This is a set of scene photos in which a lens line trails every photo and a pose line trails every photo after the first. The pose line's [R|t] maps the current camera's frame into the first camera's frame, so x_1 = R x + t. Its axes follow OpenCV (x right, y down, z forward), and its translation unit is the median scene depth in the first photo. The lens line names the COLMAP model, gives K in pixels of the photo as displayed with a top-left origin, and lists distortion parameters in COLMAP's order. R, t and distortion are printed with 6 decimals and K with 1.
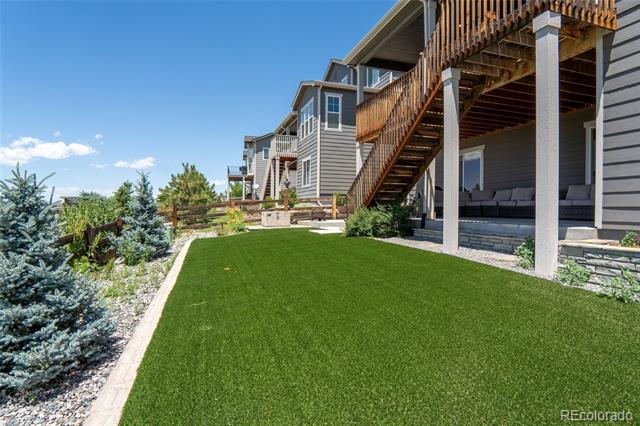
lens RADIAL K [[345.4, 0, 318.6], [0, 345.4, 215.0], [0, 0, 1]] dist [-0.024463, -0.000083]
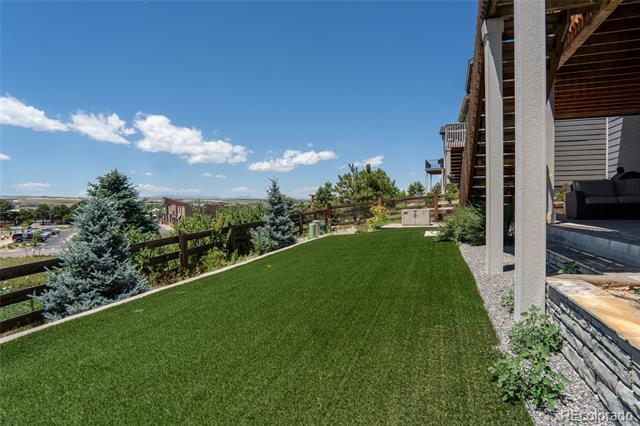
lens RADIAL K [[345.4, 0, 318.8], [0, 345.4, 212.1], [0, 0, 1]] dist [-0.024463, -0.000083]
pose [[0.782094, 0.000264, -0.623160, 0.255285], [0.007817, 0.999917, 0.010235, -0.013892], [0.623111, -0.012876, 0.782028, 0.103233]]
